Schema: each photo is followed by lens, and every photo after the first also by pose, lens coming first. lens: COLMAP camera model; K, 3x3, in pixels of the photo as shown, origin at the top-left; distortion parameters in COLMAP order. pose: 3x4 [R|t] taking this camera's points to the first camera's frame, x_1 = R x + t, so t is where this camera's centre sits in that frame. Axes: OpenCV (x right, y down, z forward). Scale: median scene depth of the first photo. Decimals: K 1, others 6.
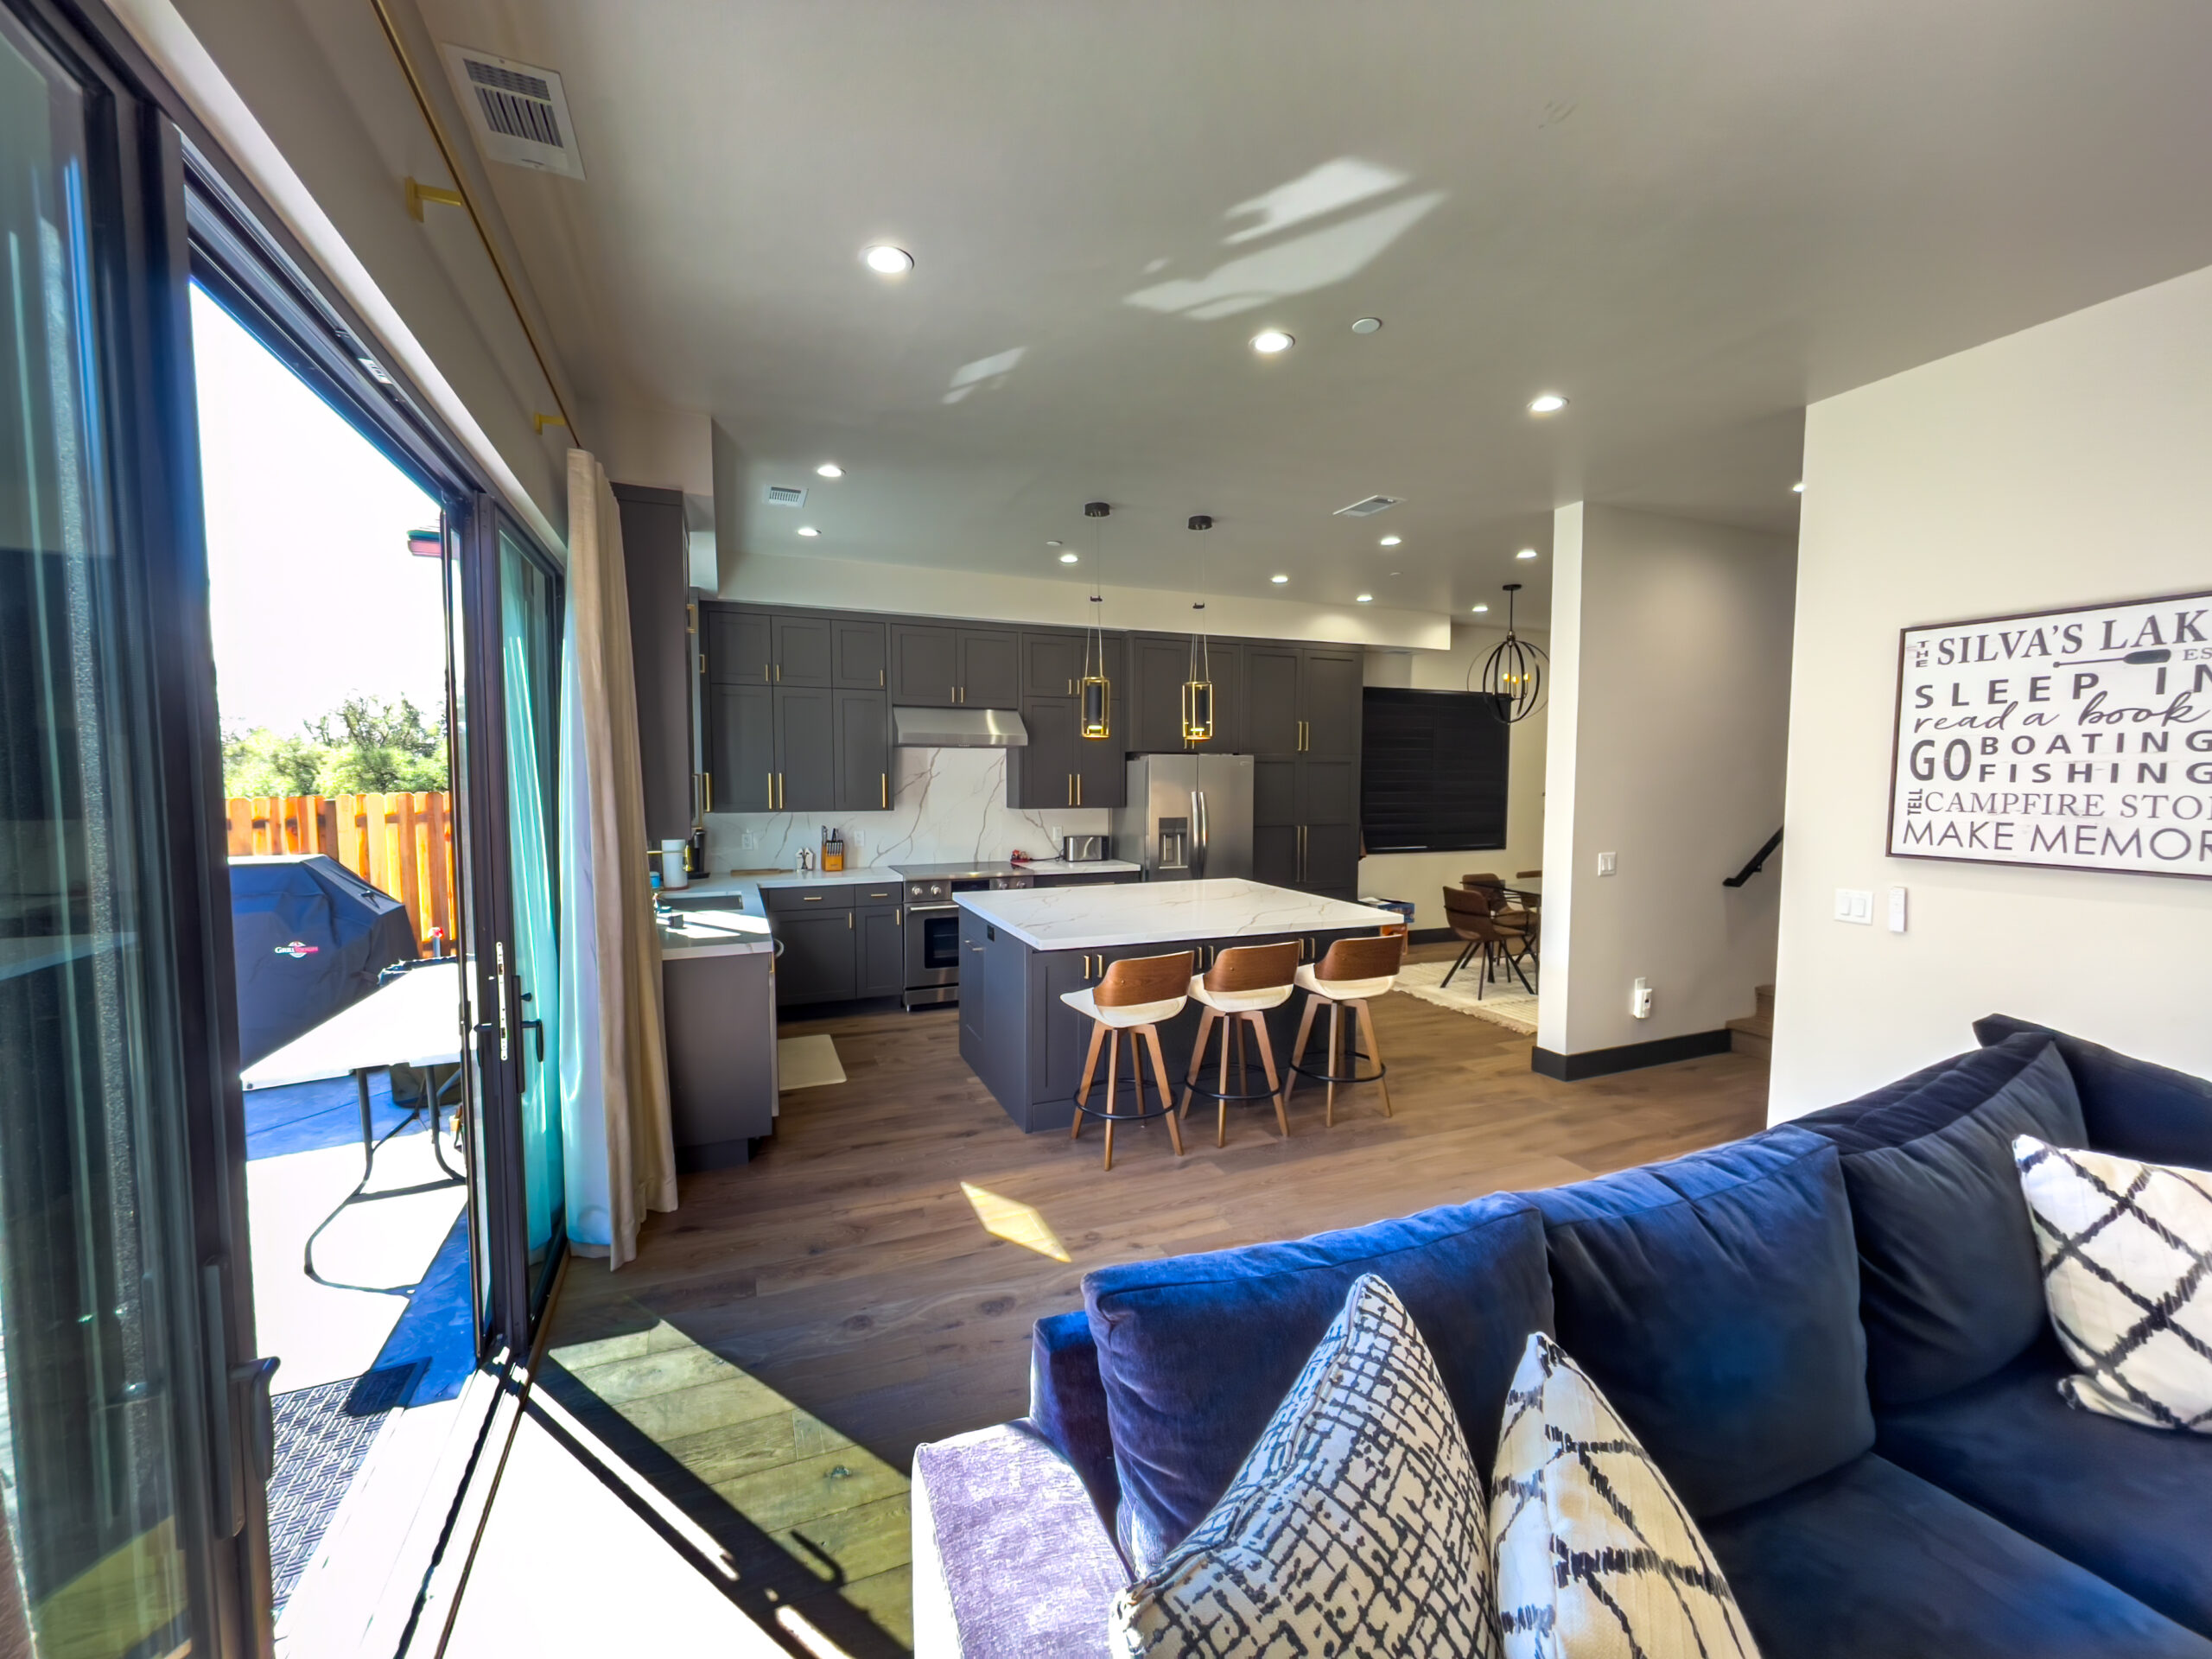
lens RADIAL K [[891.7, 0, 1105.3], [0, 891.7, 831.9], [0, 0, 1]] dist [-0.013008, 0.002211]
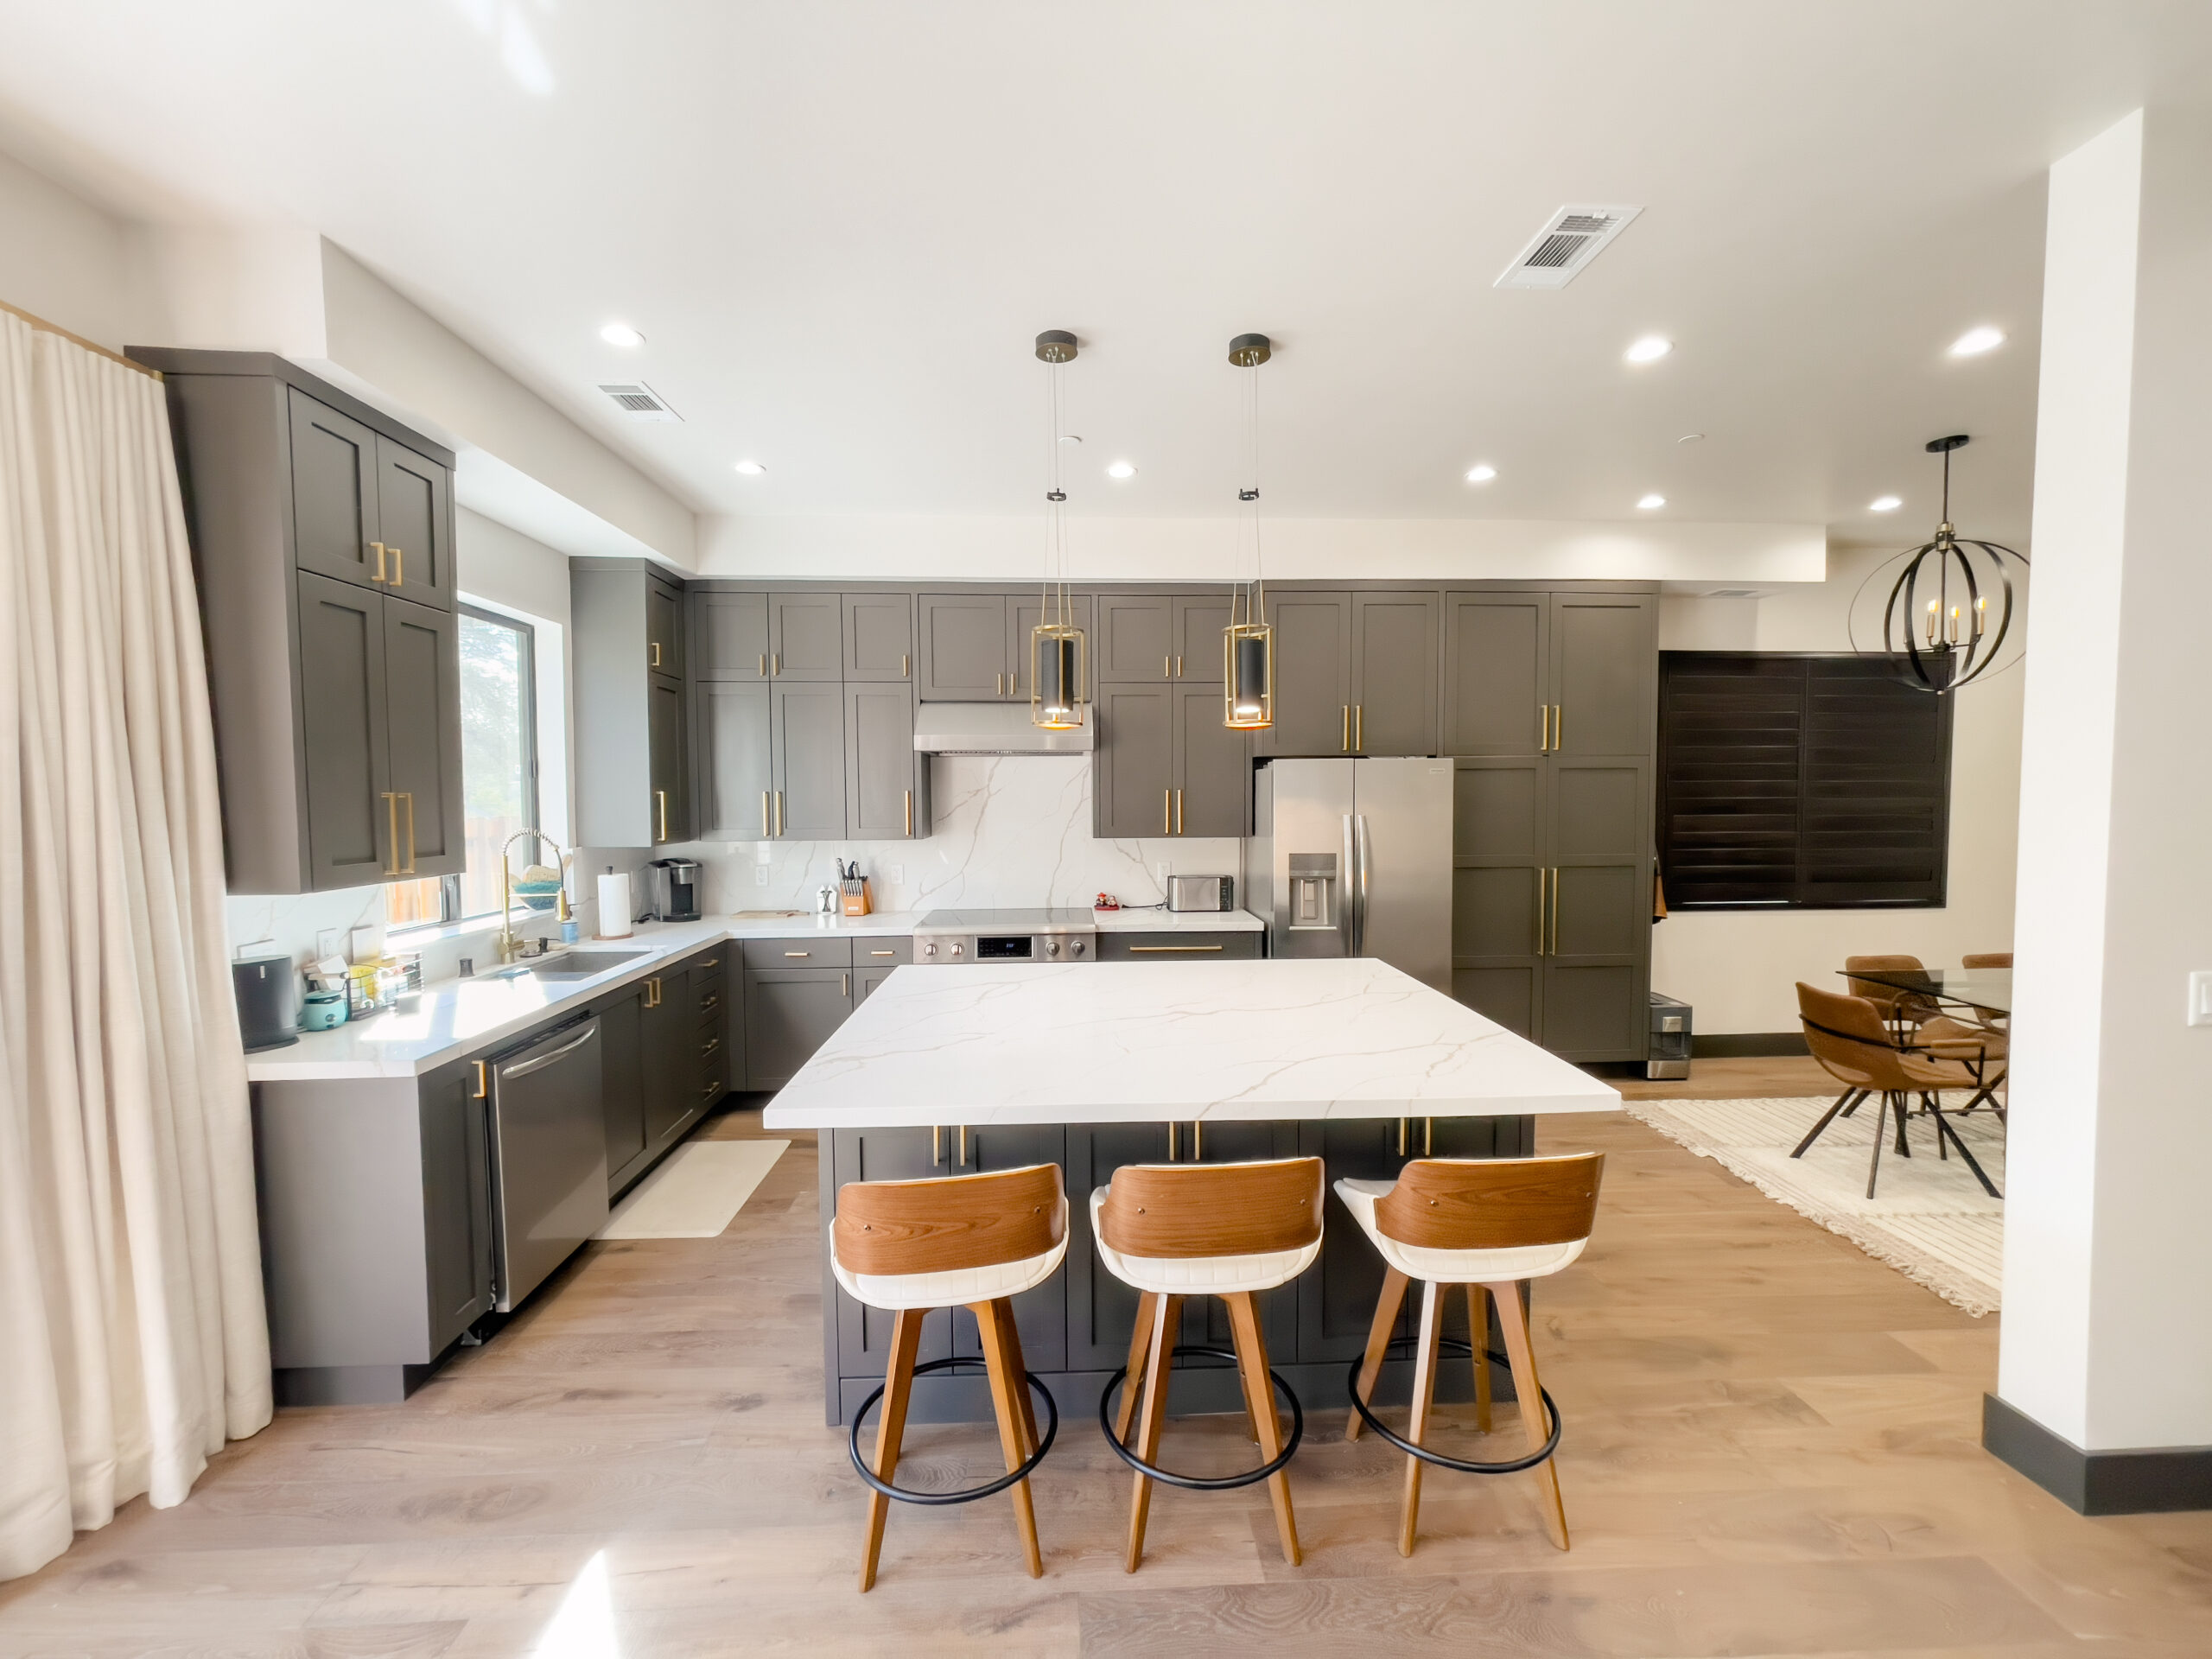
lens RADIAL K [[891.7, 0, 1105.9], [0, 891.7, 835.9], [0, 0, 1]] dist [-0.013008, 0.002211]
pose [[0.938928, 0.010256, -0.343961, 0.158677], [-0.015098, 0.999821, -0.011404, -0.019151], [0.343782, 0.015901, 0.938915, 0.314311]]
